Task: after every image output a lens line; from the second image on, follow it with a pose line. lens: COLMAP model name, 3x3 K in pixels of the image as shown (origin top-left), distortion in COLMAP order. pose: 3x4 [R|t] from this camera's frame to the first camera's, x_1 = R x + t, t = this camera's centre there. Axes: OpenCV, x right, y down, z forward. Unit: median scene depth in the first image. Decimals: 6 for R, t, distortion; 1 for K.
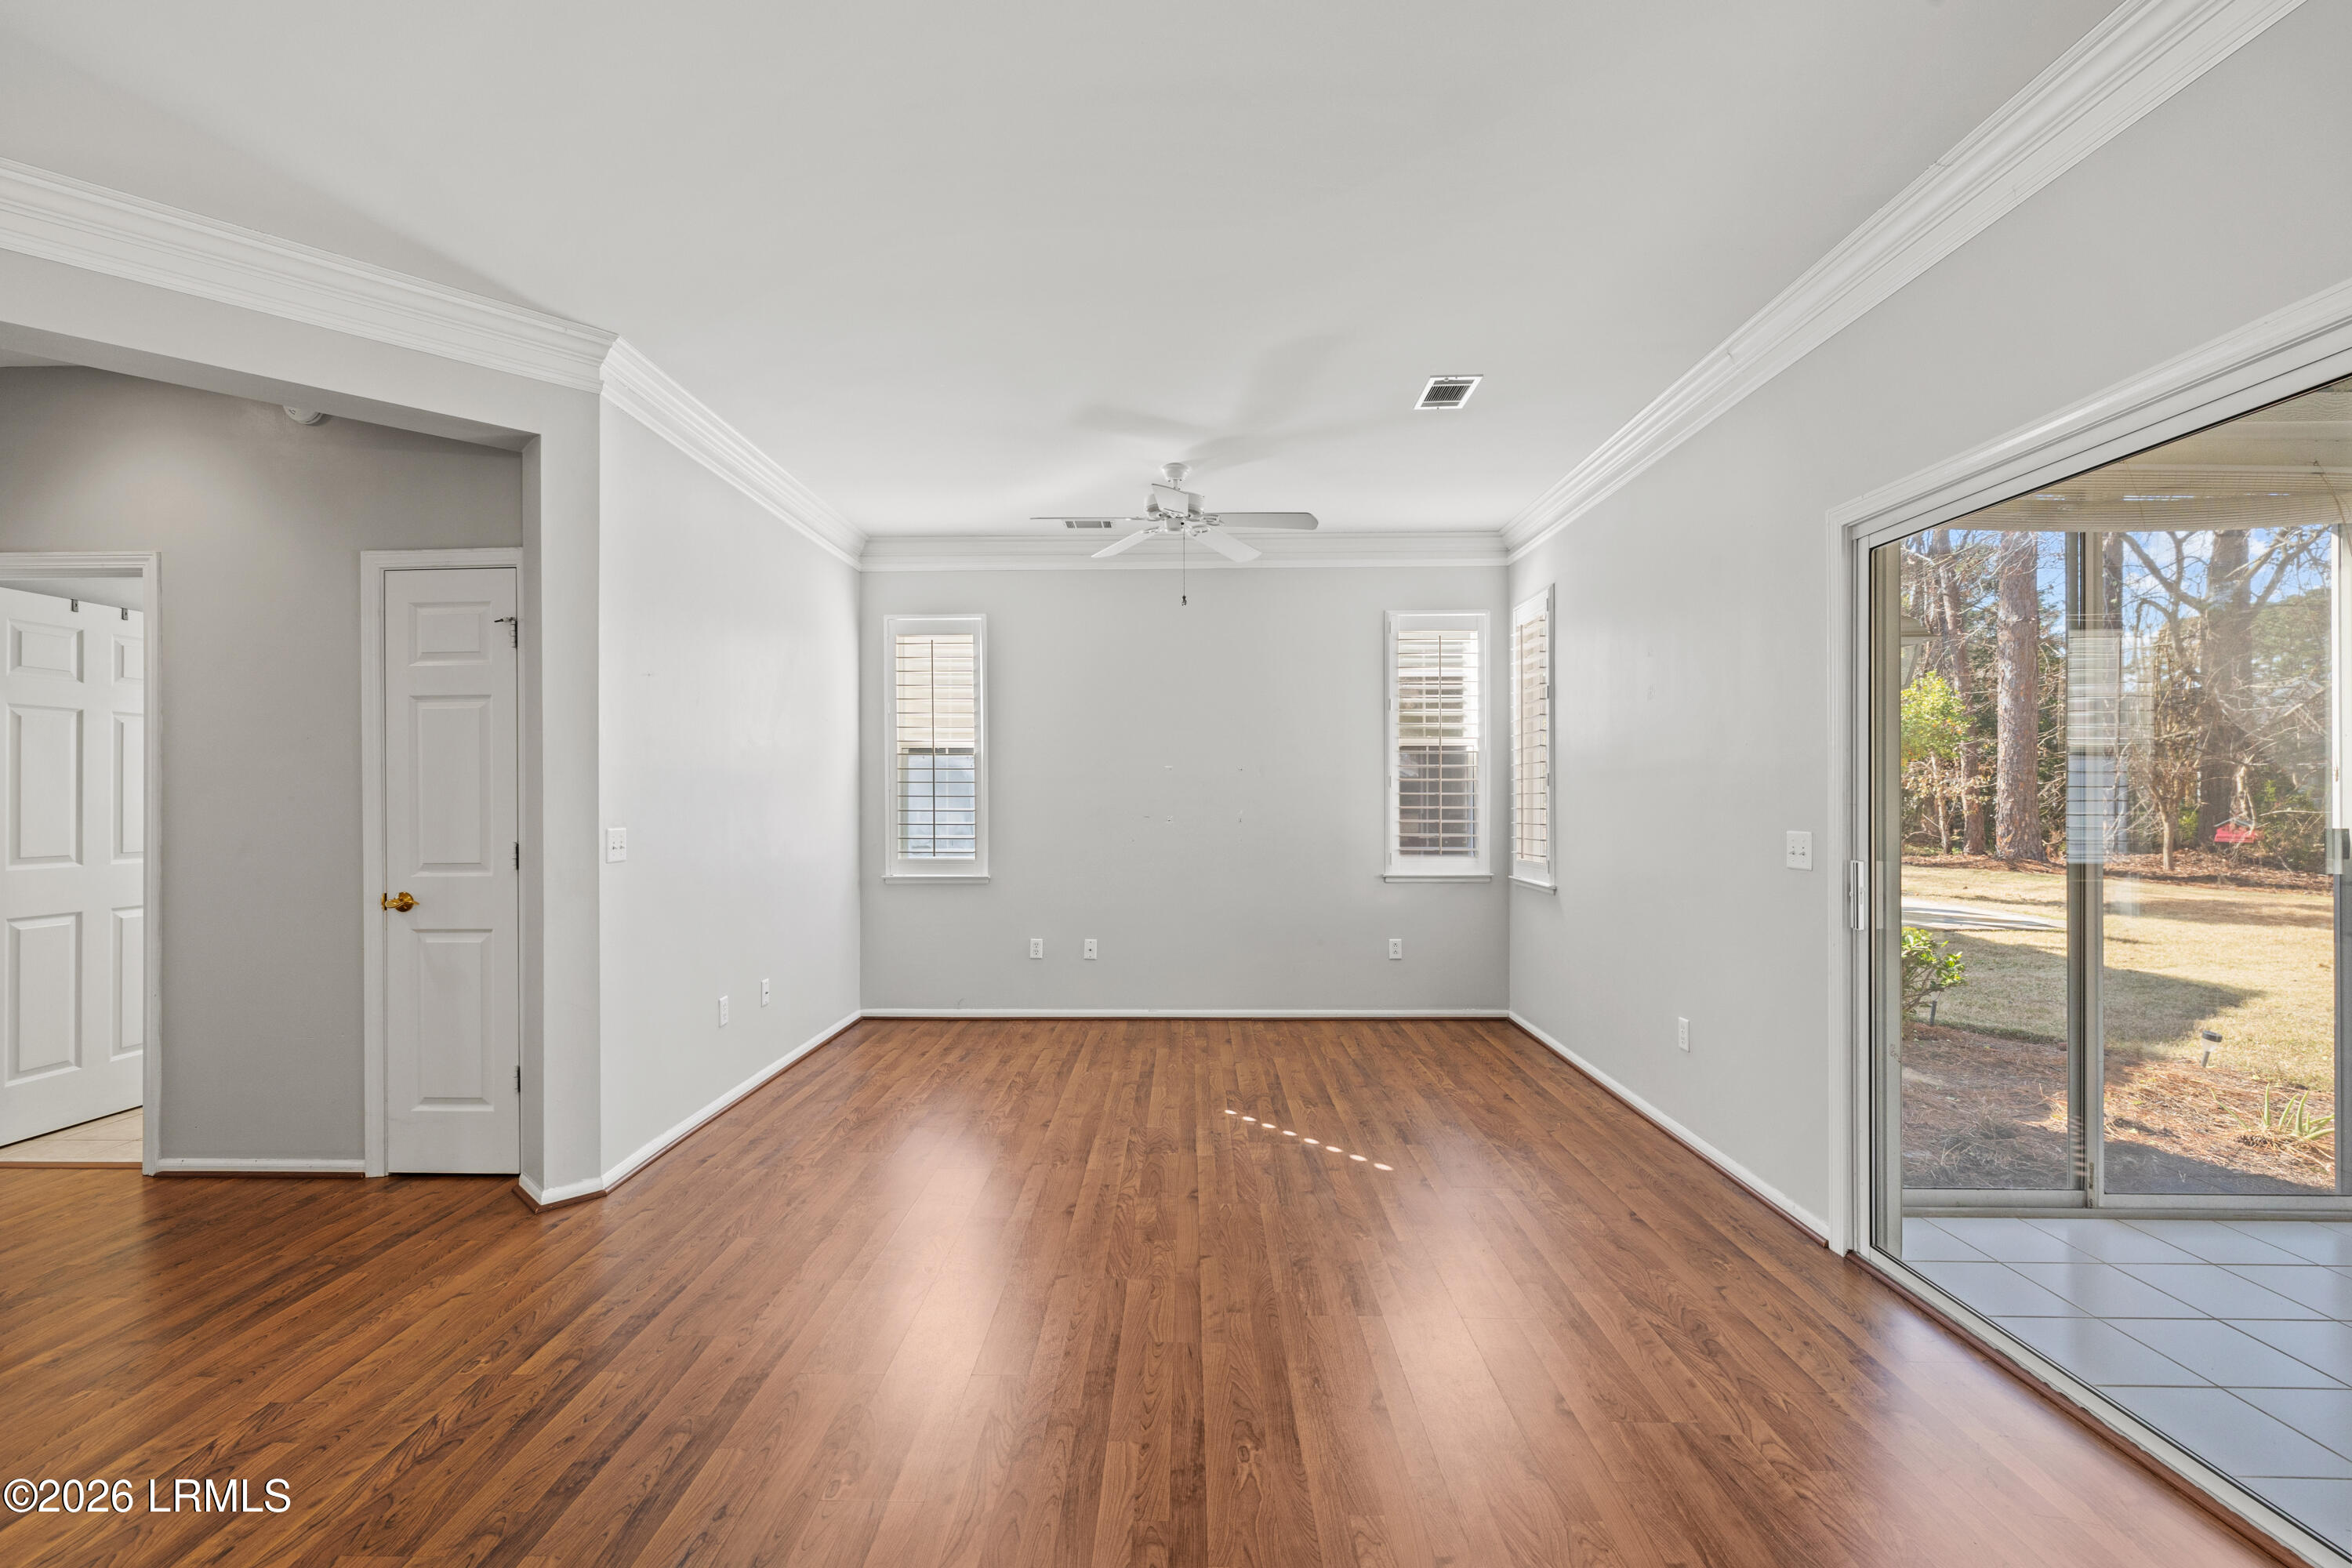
lens RADIAL K [[995.6, 0, 1165.5], [0, 995.6, 790.8], [0, 0, 1]] dist [-0.001725, 0.000149]
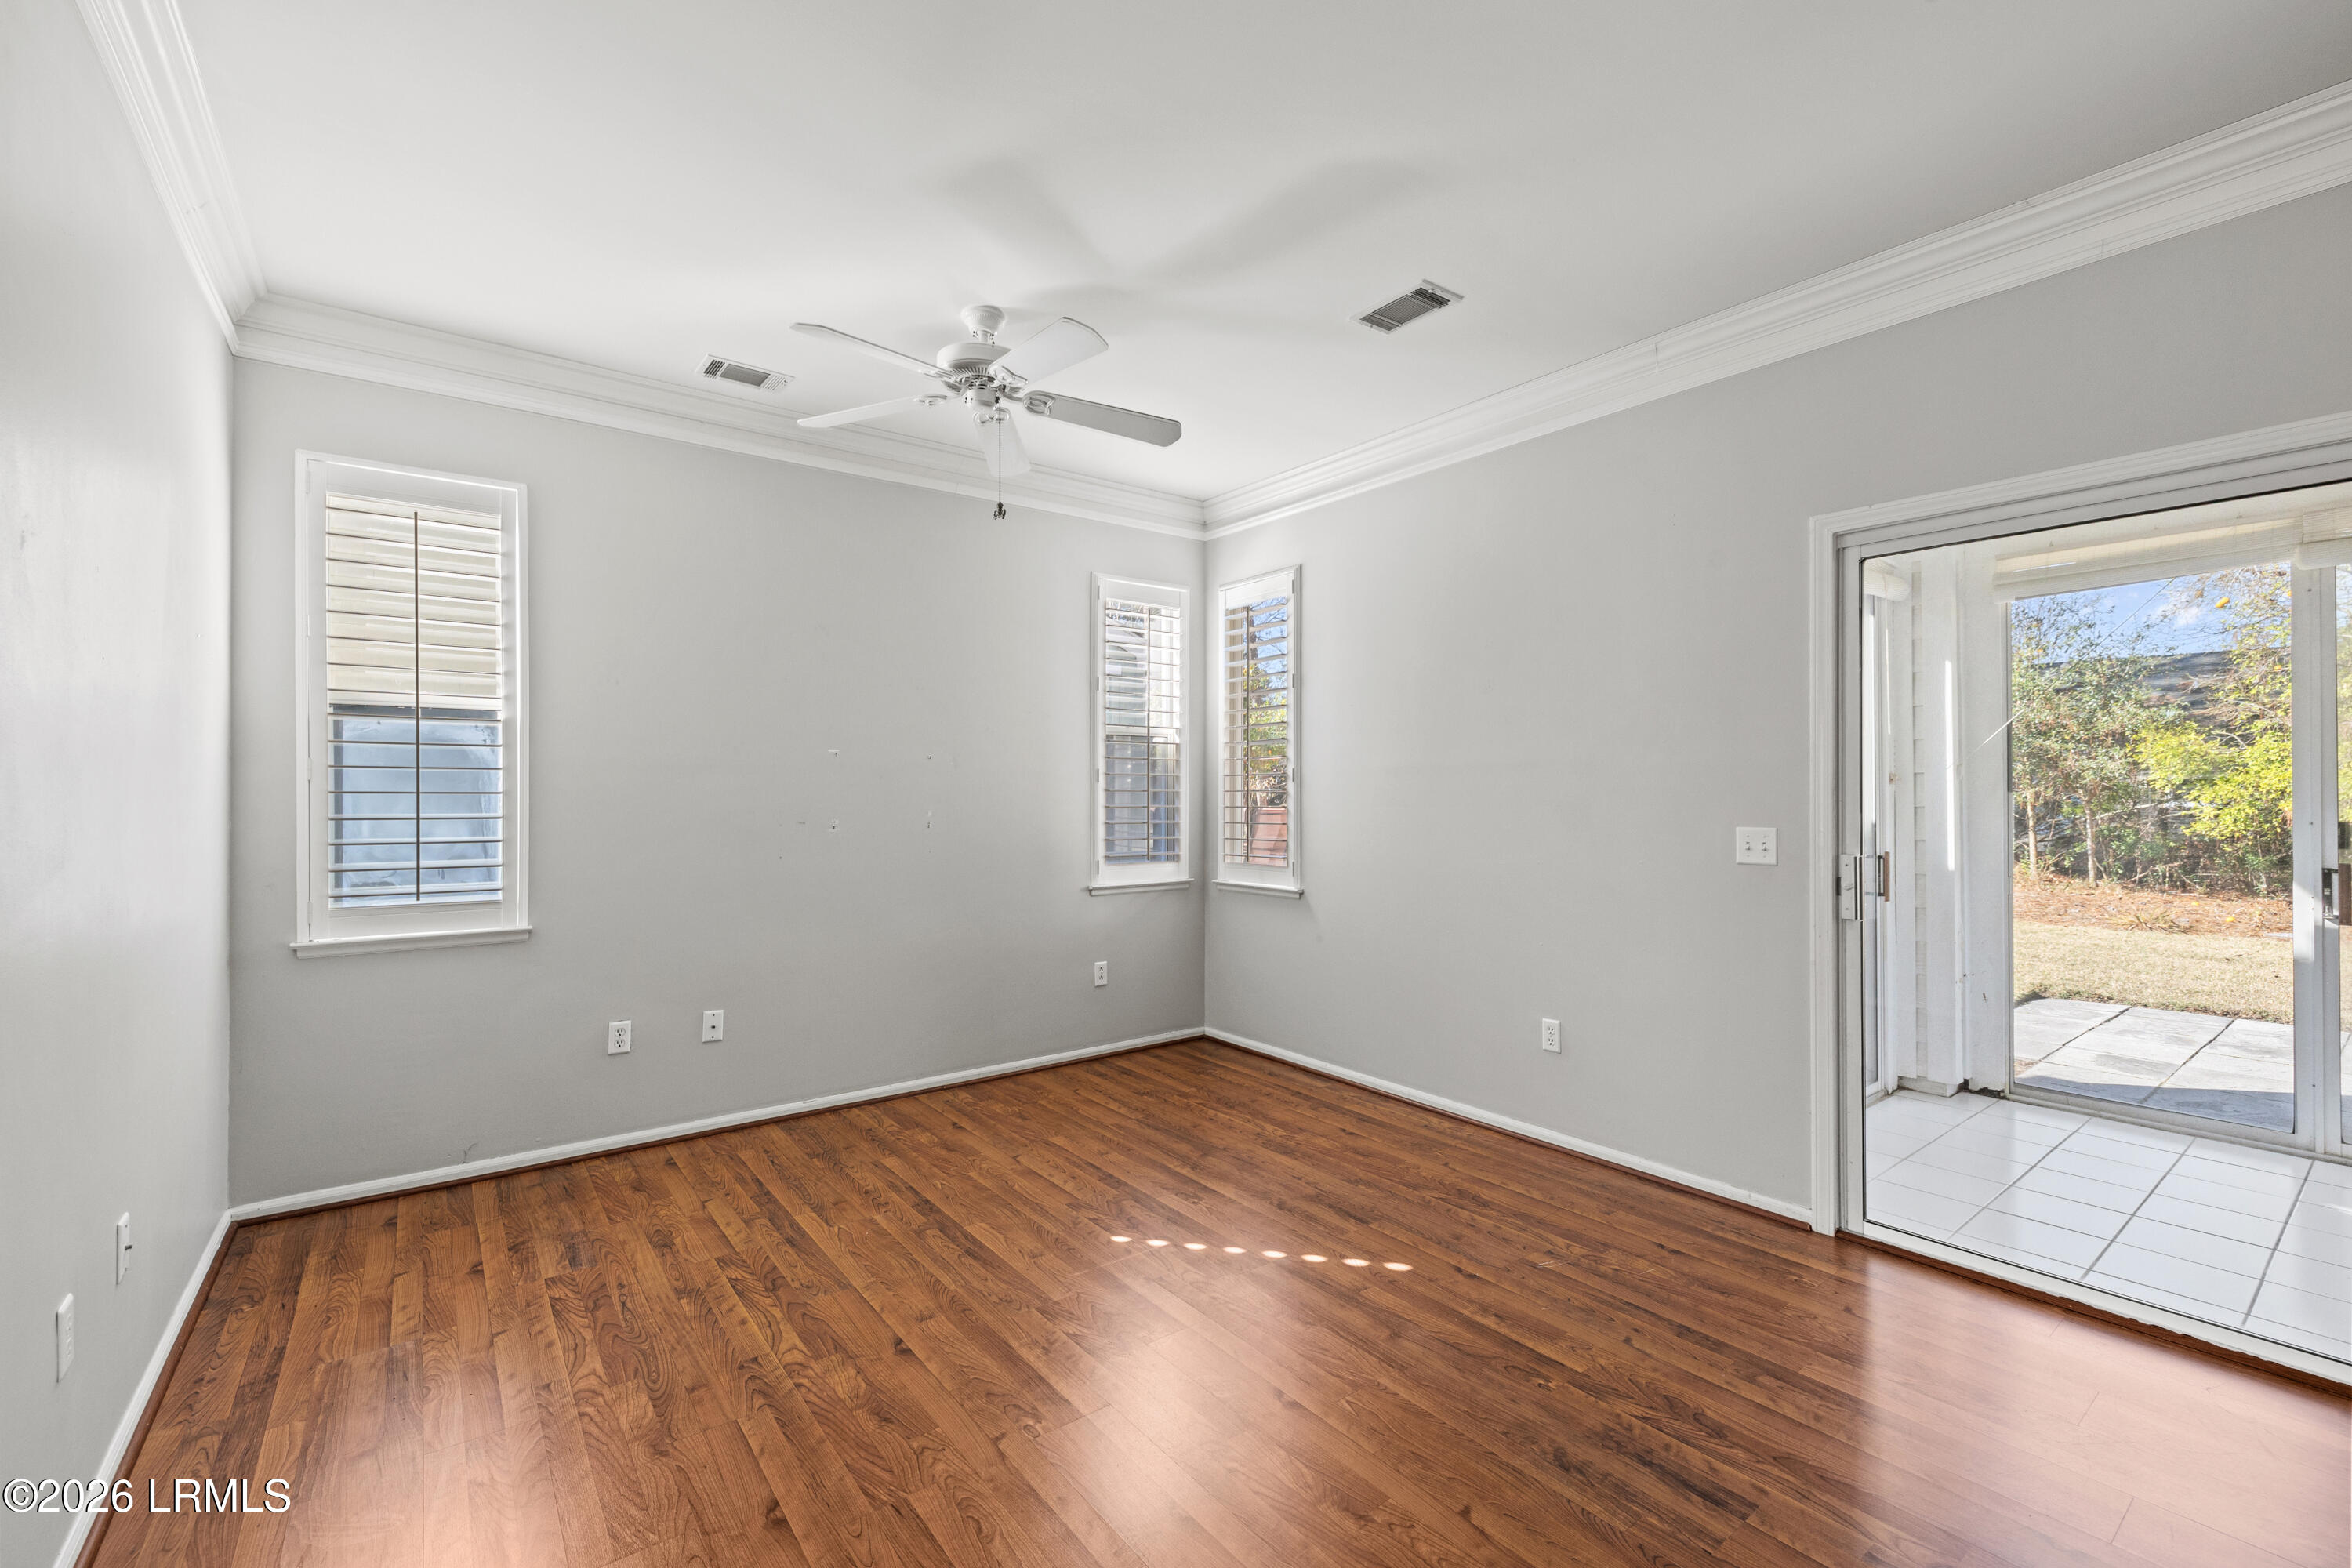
lens RADIAL K [[995.6, 0, 1171.5], [0, 995.6, 786.9], [0, 0, 1]] dist [-0.001725, 0.000149]
pose [[0.783489, 0.004315, 0.621390, -0.286480], [-0.004163, 0.999990, -0.001694, 0.001825], [-0.621391, -0.001260, 0.783499, 0.347254]]
